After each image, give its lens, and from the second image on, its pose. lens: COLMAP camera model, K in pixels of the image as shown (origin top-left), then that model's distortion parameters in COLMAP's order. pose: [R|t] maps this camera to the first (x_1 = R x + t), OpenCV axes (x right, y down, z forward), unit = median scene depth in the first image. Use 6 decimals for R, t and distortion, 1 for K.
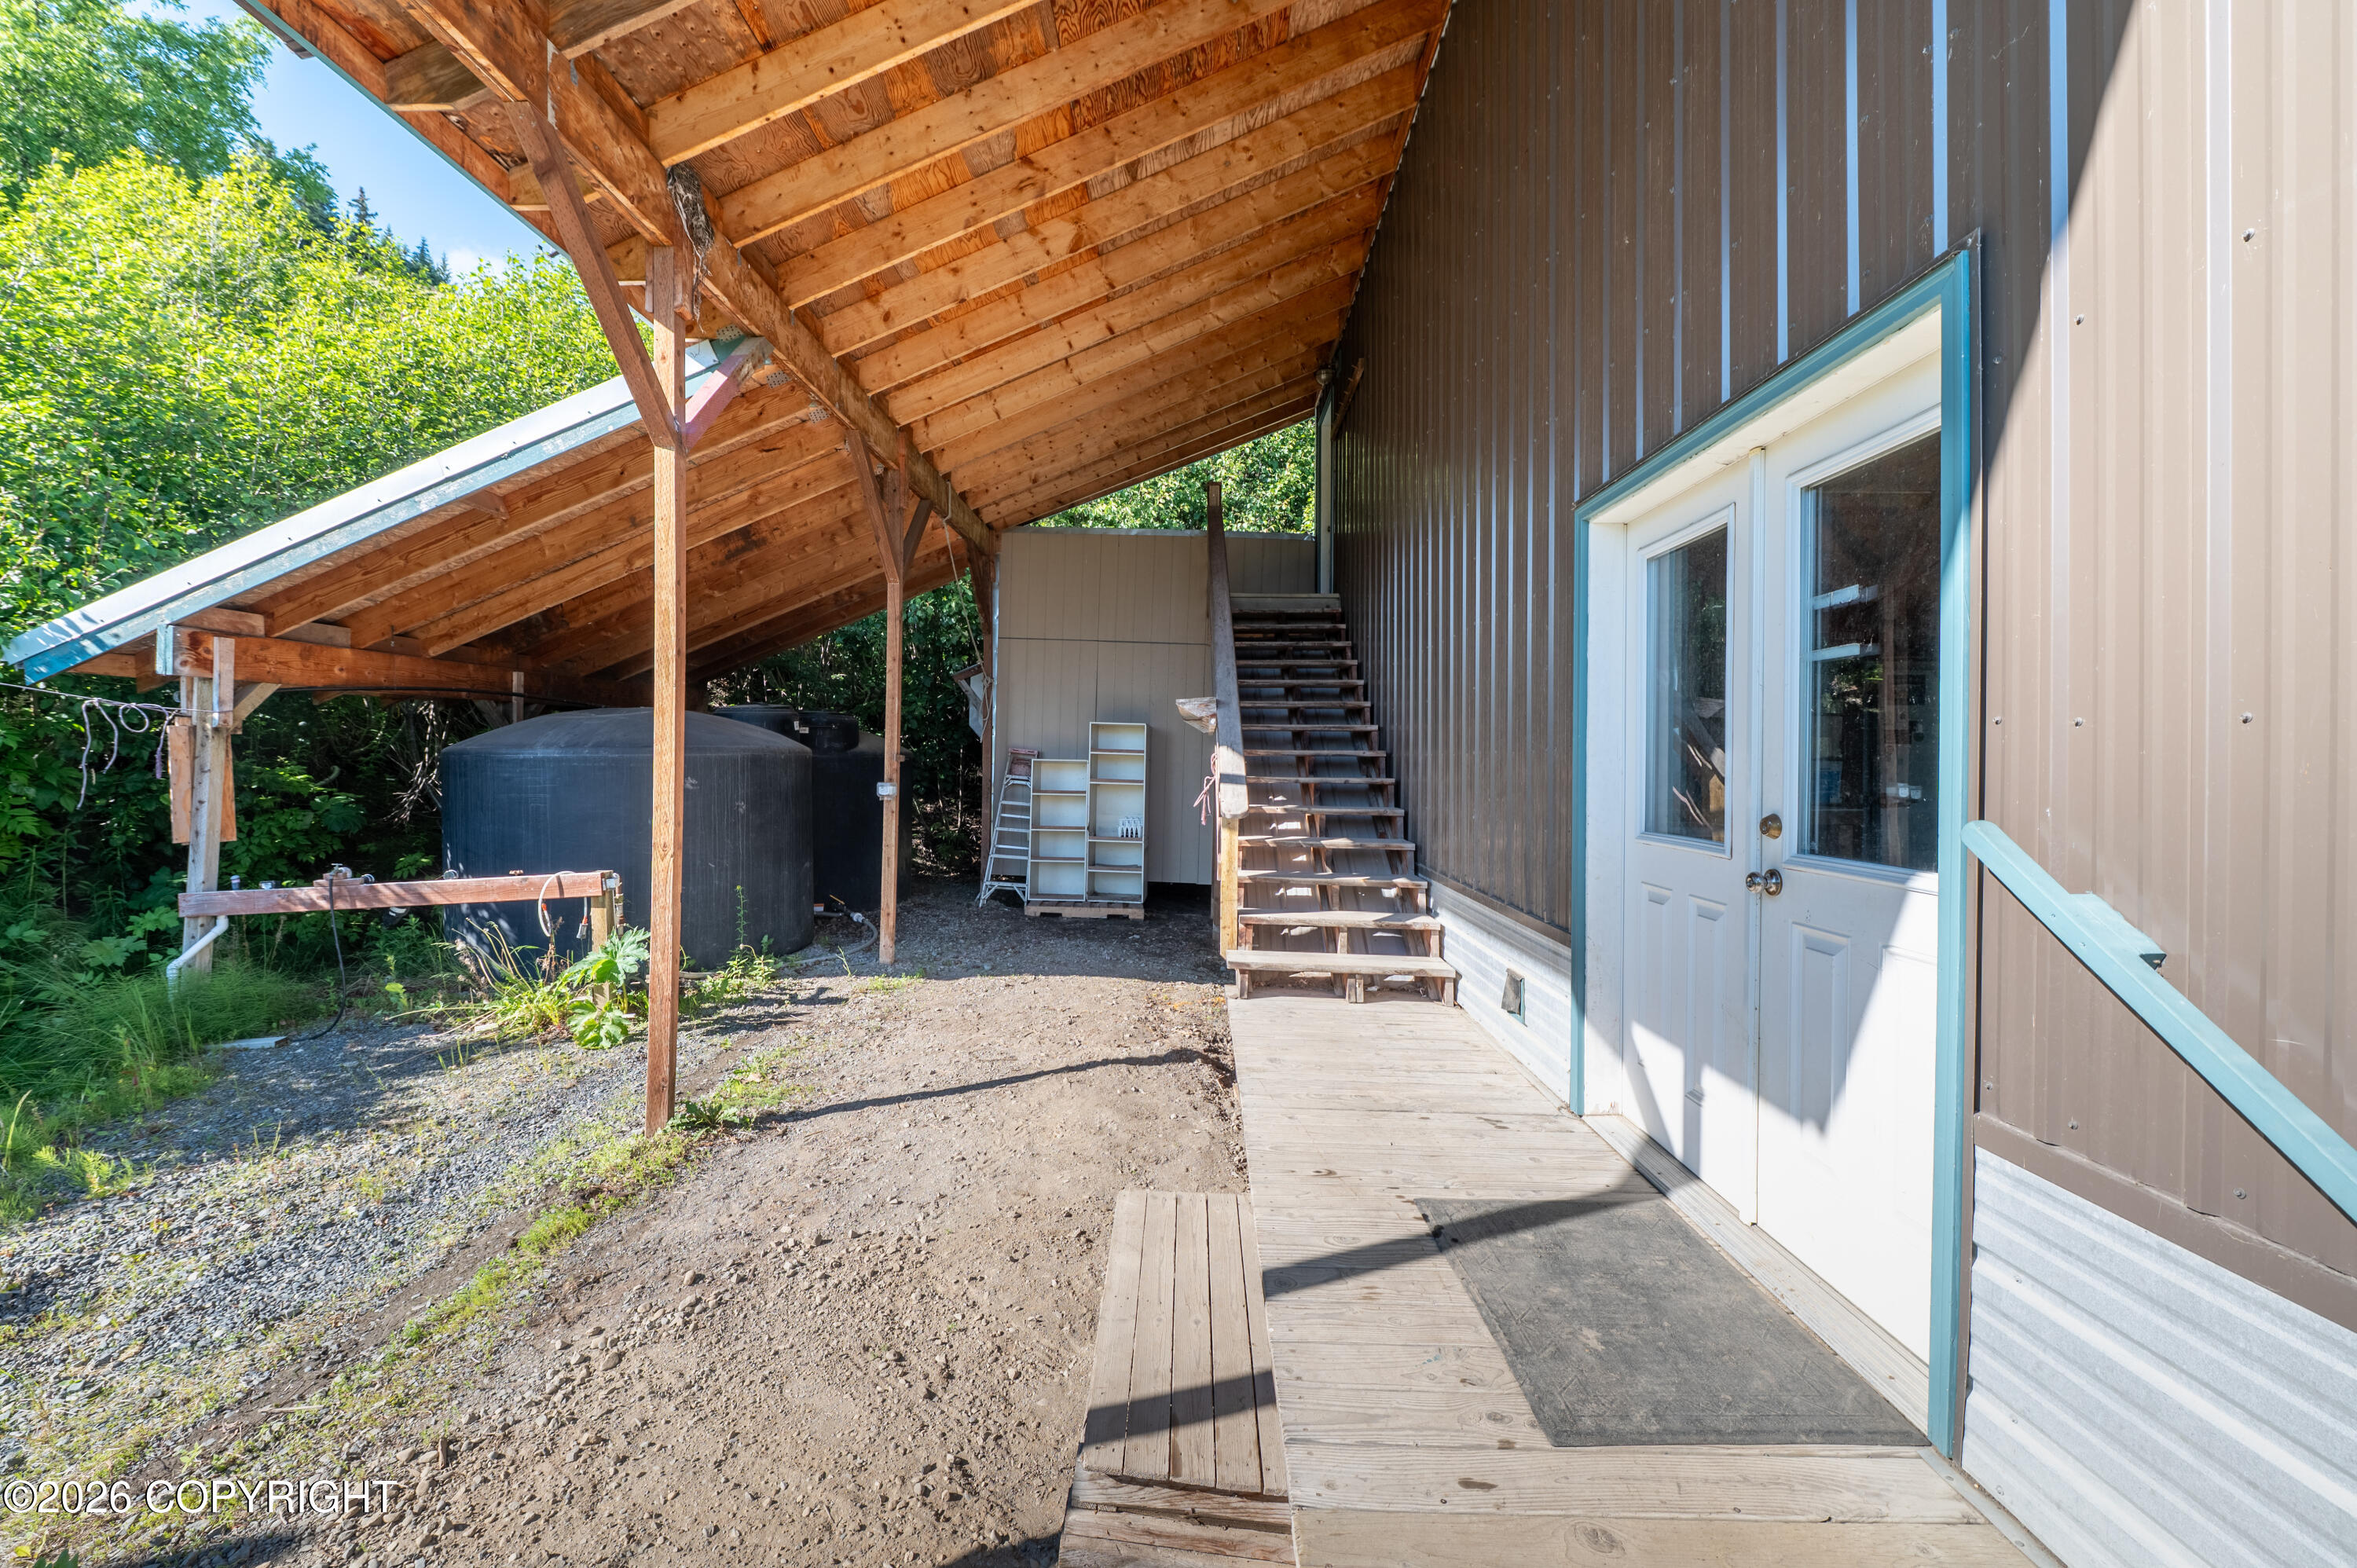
lens RADIAL K [[937.2, 0, 1188.5], [0, 937.2, 768.6], [0, 0, 1]] dist [-0.008628, -0.000716]
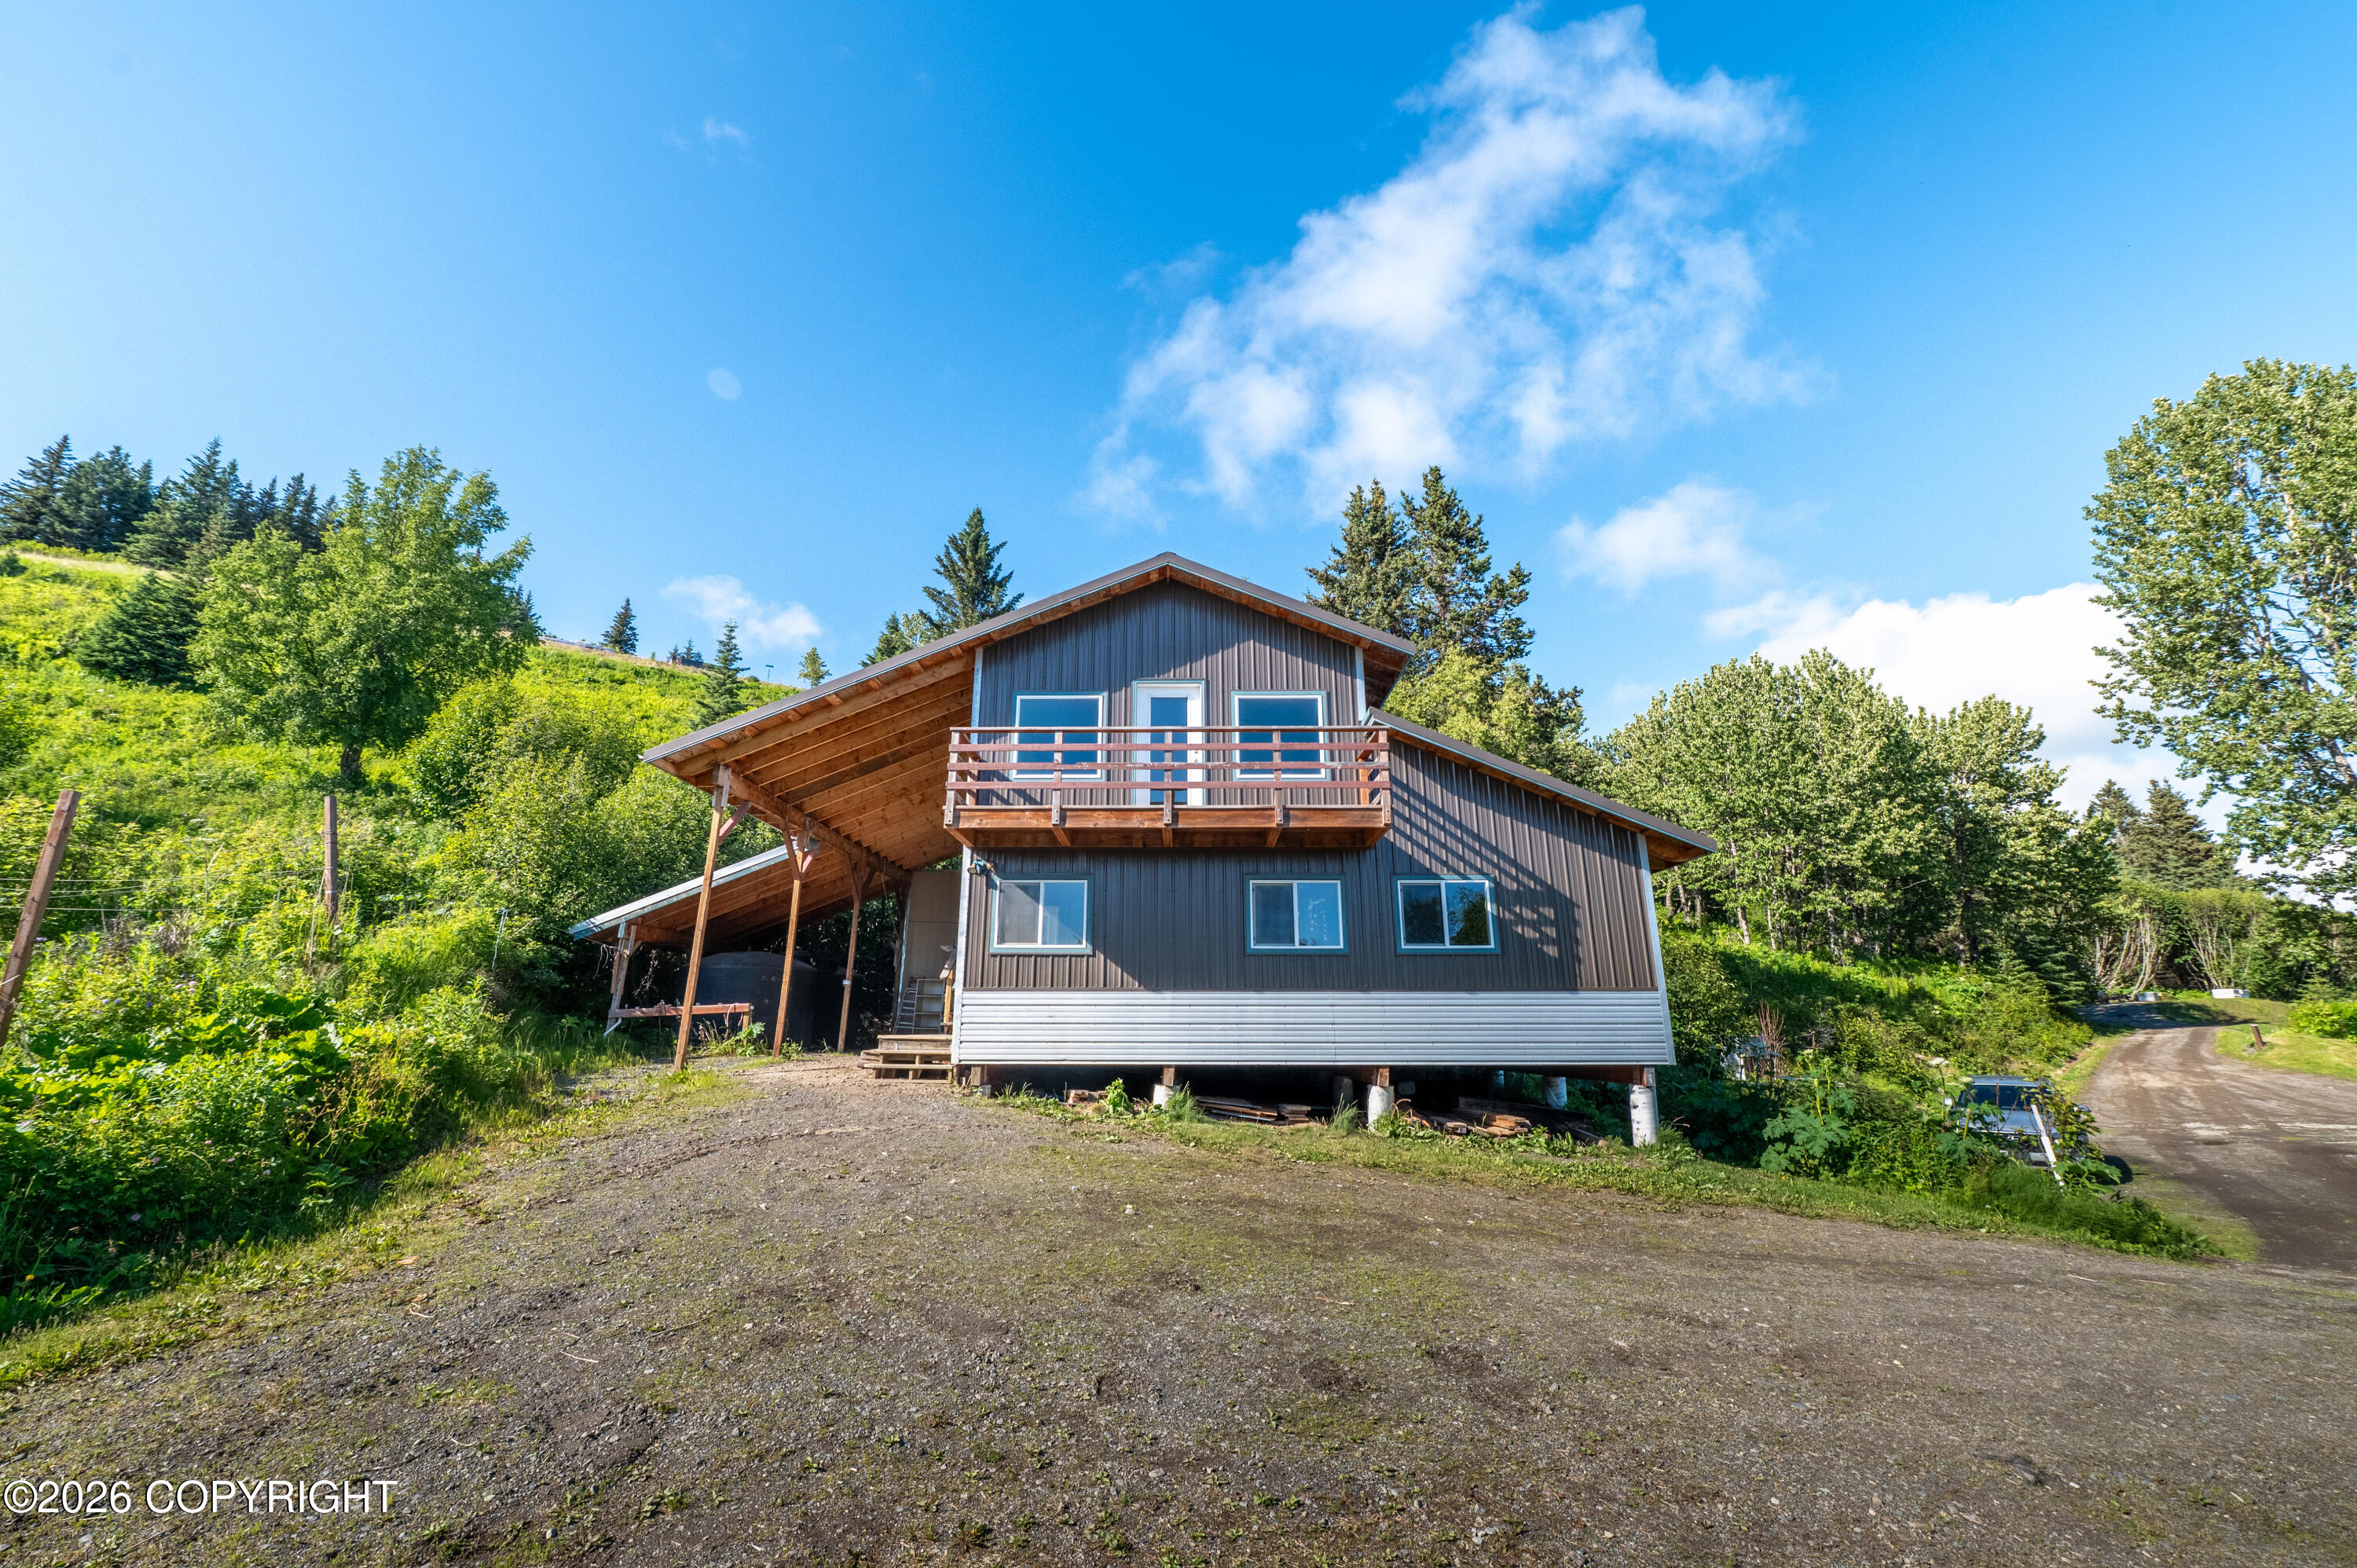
lens RADIAL K [[937.2, 0, 1188.5], [0, 937.2, 768.6], [0, 0, 1]] dist [-0.008628, -0.000716]
pose [[0.999706, 0.003698, 0.023946, 0.722085], [0.003264, 0.958722, -0.284328, 0.246078], [-0.024009, 0.284322, 0.958428, -2.155736]]
